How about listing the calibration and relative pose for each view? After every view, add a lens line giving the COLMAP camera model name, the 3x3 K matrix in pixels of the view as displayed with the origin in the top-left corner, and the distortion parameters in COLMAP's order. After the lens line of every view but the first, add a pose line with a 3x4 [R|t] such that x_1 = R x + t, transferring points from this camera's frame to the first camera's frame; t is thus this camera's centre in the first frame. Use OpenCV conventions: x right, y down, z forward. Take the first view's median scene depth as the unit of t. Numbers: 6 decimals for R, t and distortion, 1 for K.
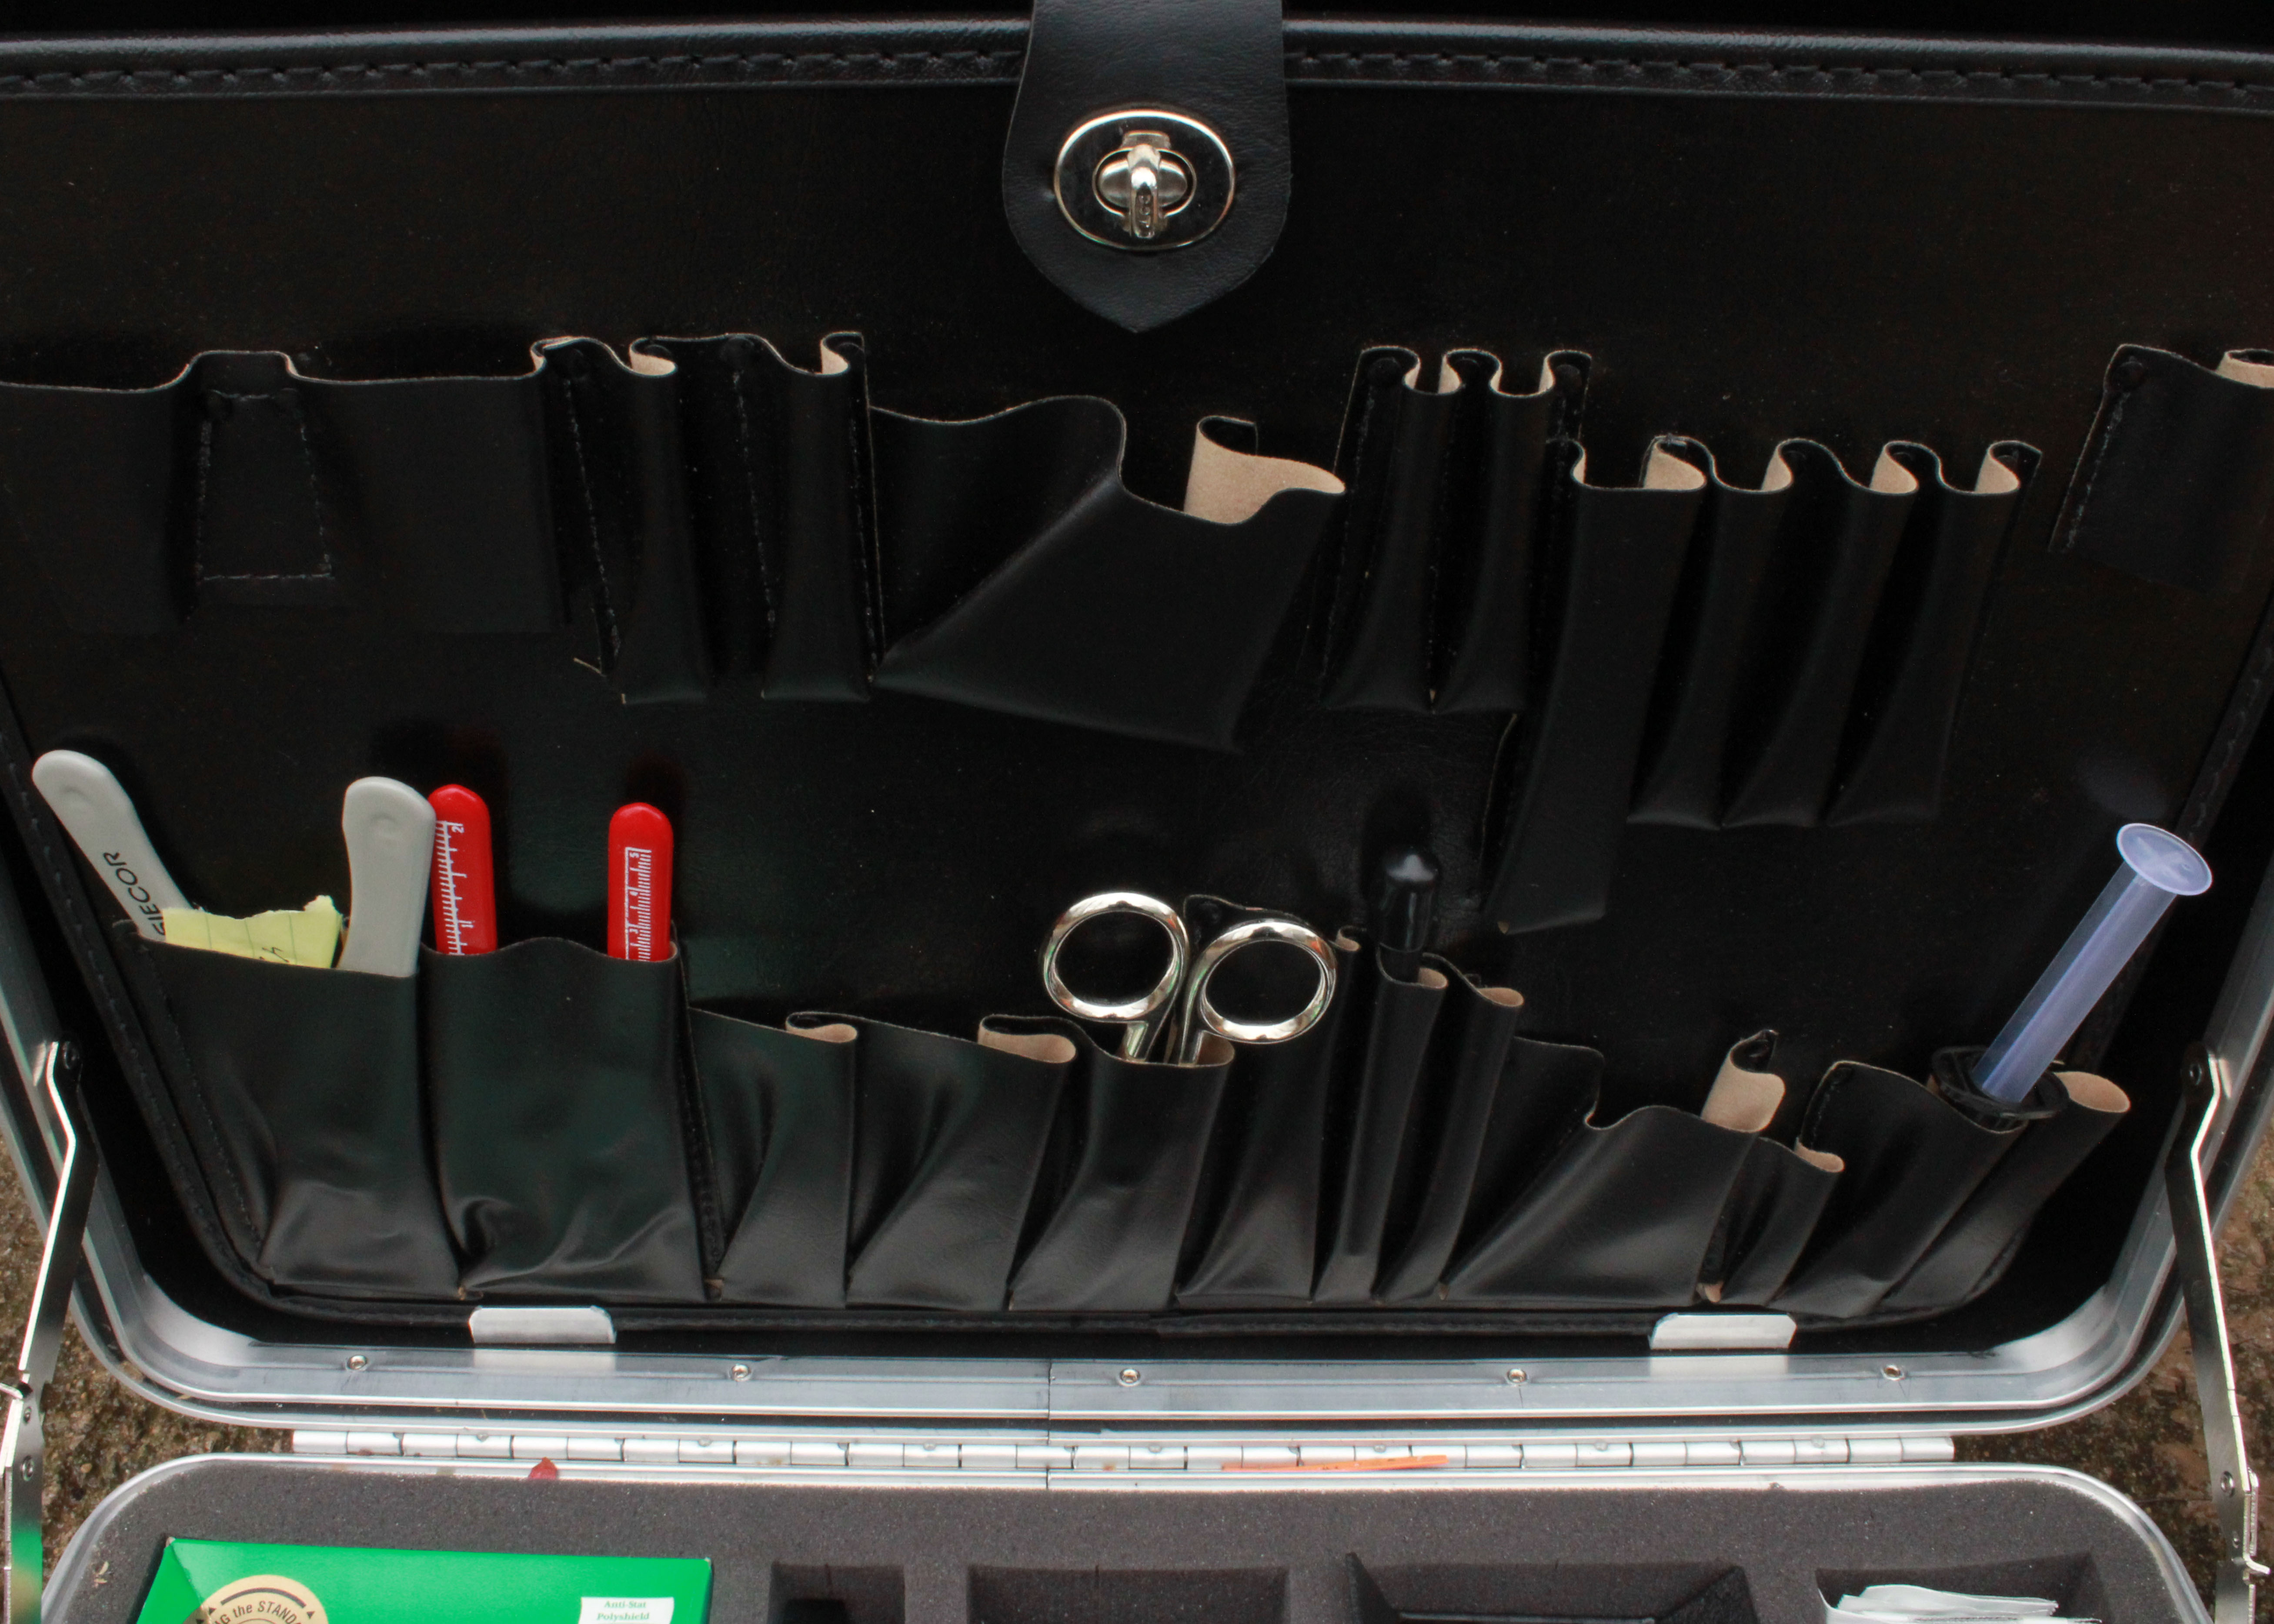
lens RADIAL K [[2088.5, 0, 1137.0], [0, 2088.5, 812.0], [0, 0, 1]] dist [-0.099250, 0.007016]
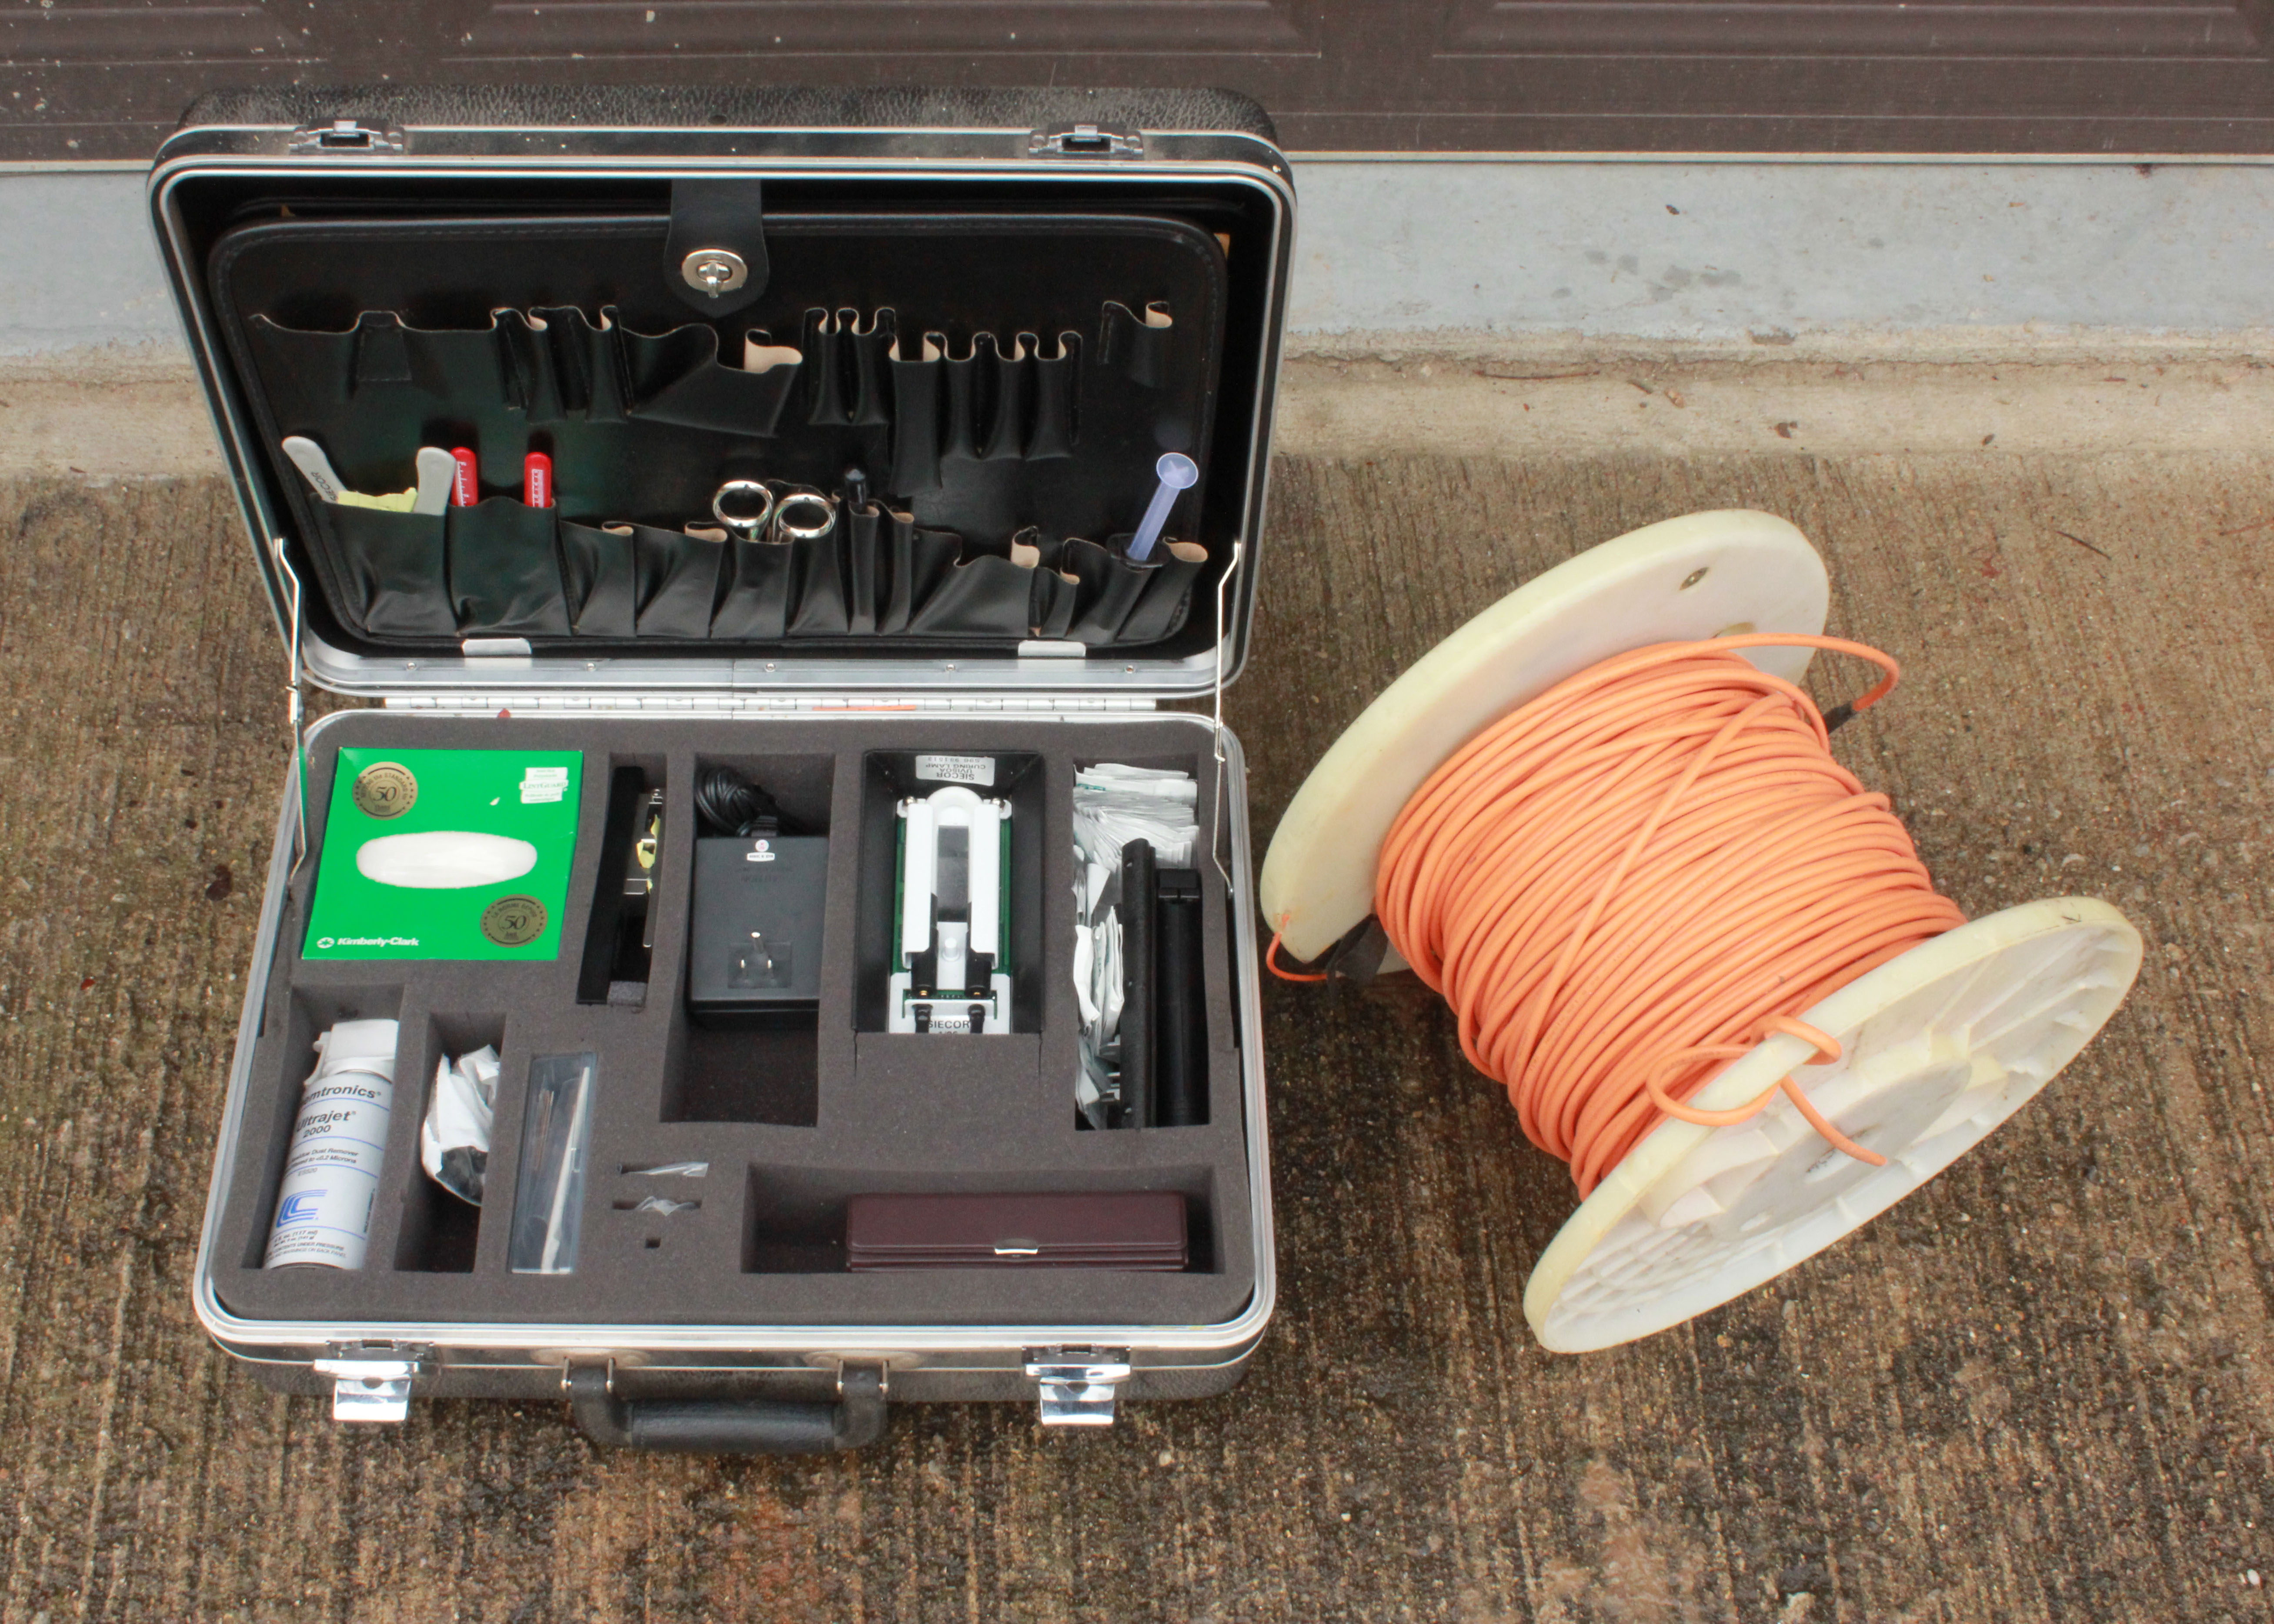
lens RADIAL K [[2645.9, 0, 1046.9], [0, 2645.9, 813.1], [0, 0, 1]] dist [-0.116169, 0.161173]
pose [[0.999995, -0.000029, -0.003209, 0.310919], [0.001169, 0.934495, 0.355975, -0.597612], [0.002988, -0.355977, 0.934490, -1.717386]]
